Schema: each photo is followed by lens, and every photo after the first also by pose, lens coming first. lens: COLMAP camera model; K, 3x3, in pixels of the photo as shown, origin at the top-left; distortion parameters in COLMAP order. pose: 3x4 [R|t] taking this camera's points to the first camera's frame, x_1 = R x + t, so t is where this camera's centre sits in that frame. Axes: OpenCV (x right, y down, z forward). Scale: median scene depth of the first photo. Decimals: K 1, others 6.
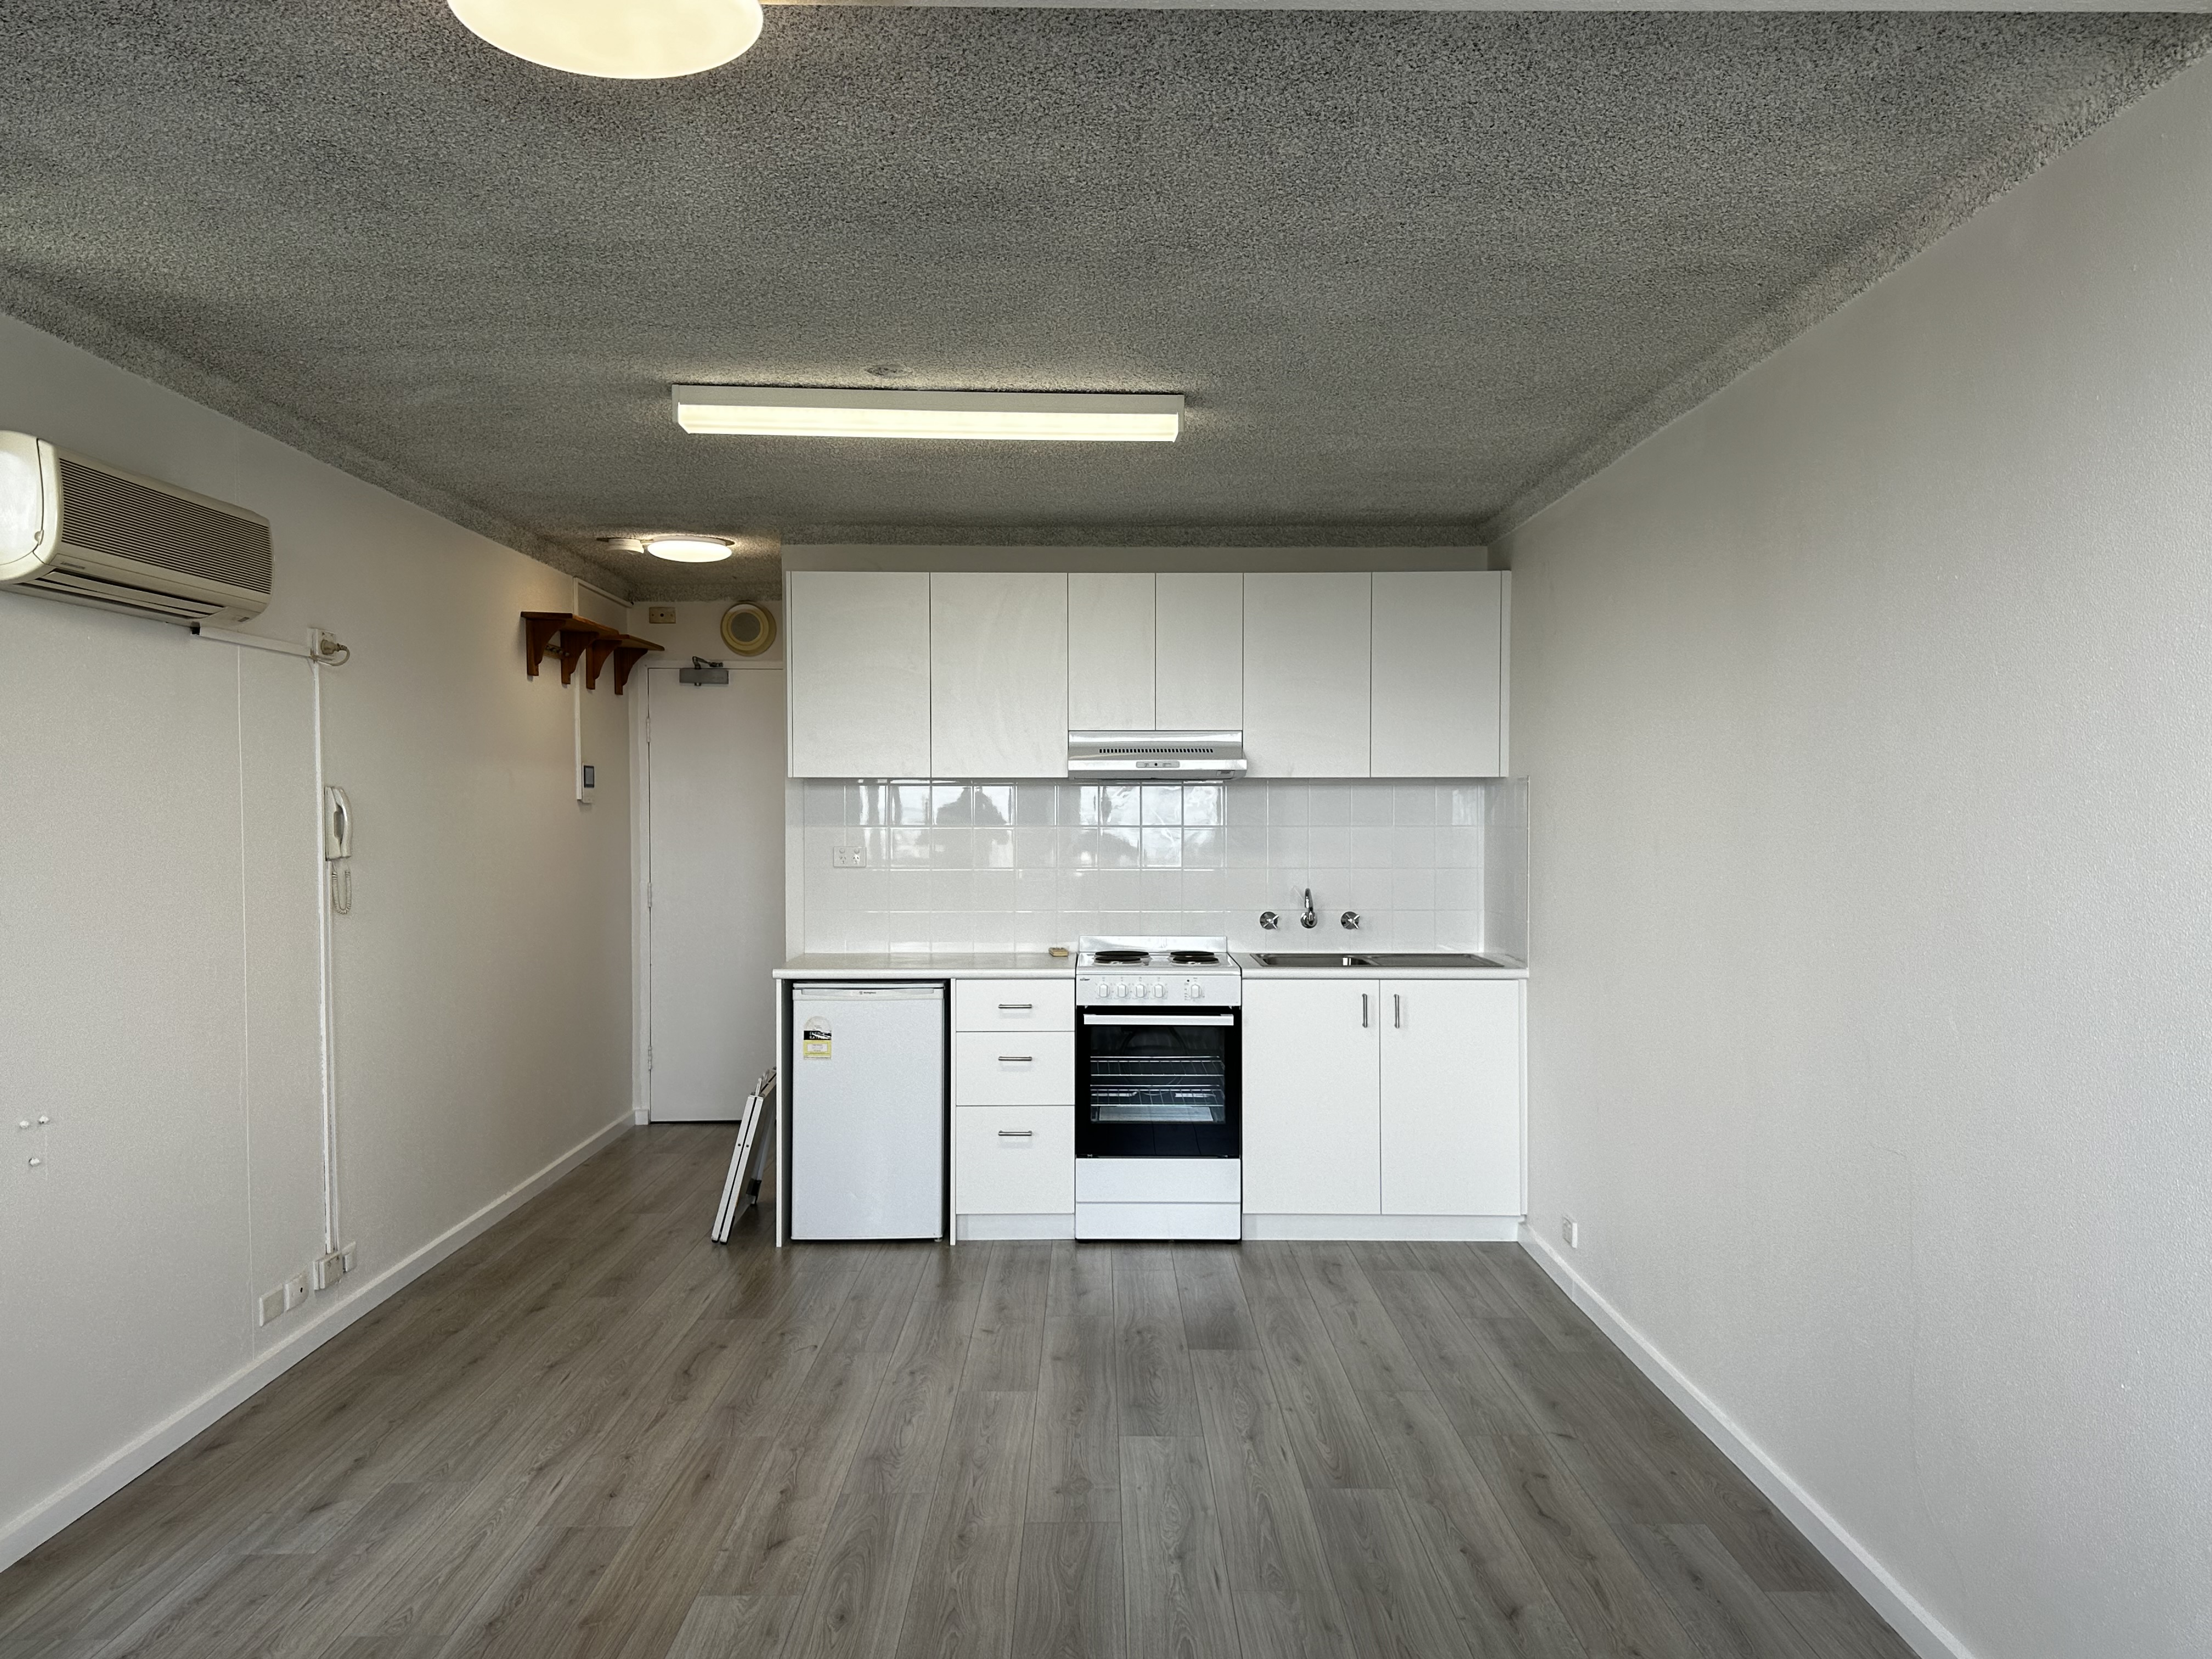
lens RADIAL K [[1725.3, 0, 1106.0], [0, 1725.3, 829.5], [0, 0, 1]] dist [0.162845, 0.000329]
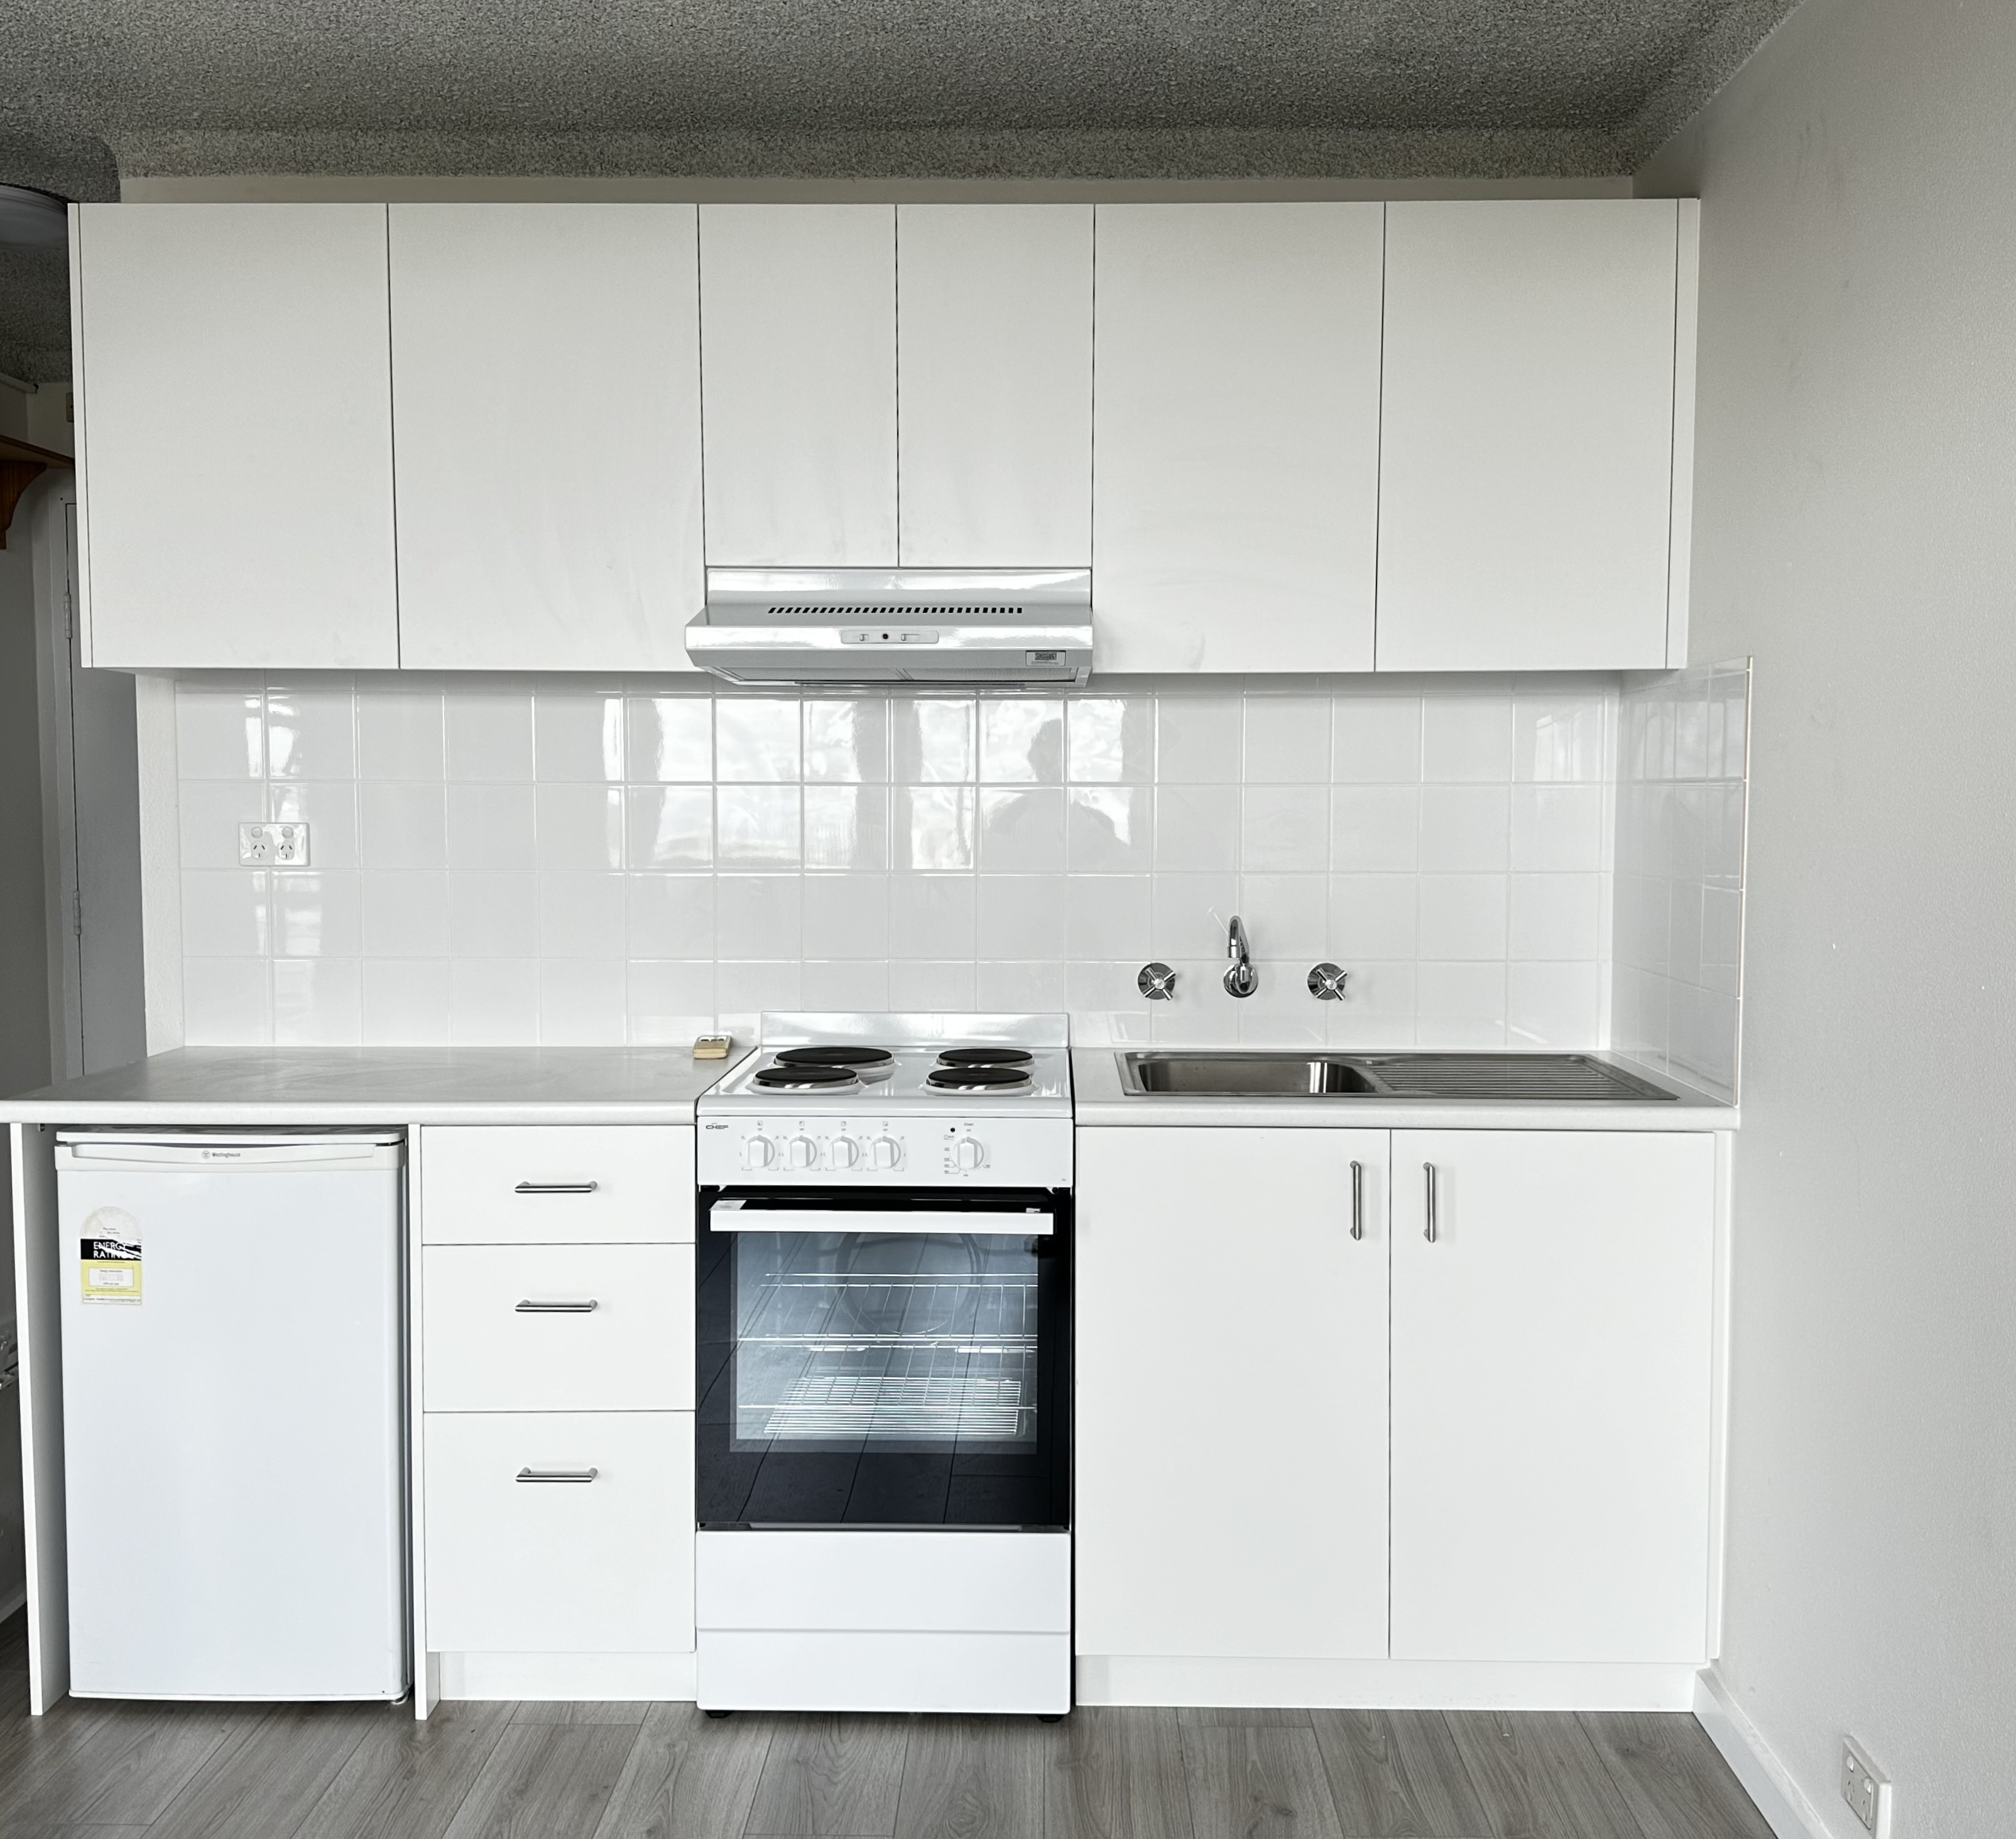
lens RADIAL K [[1987.6, 0, 1008.0], [0, 1987.6, 919.5], [0, 0, 1]] dist [0.159134, -0.265930]
pose [[0.999727, 0.002830, -0.023174, 0.072519], [-0.001634, 0.998674, 0.051455, 0.008049], [0.023289, -0.051403, 0.998406, 0.494812]]
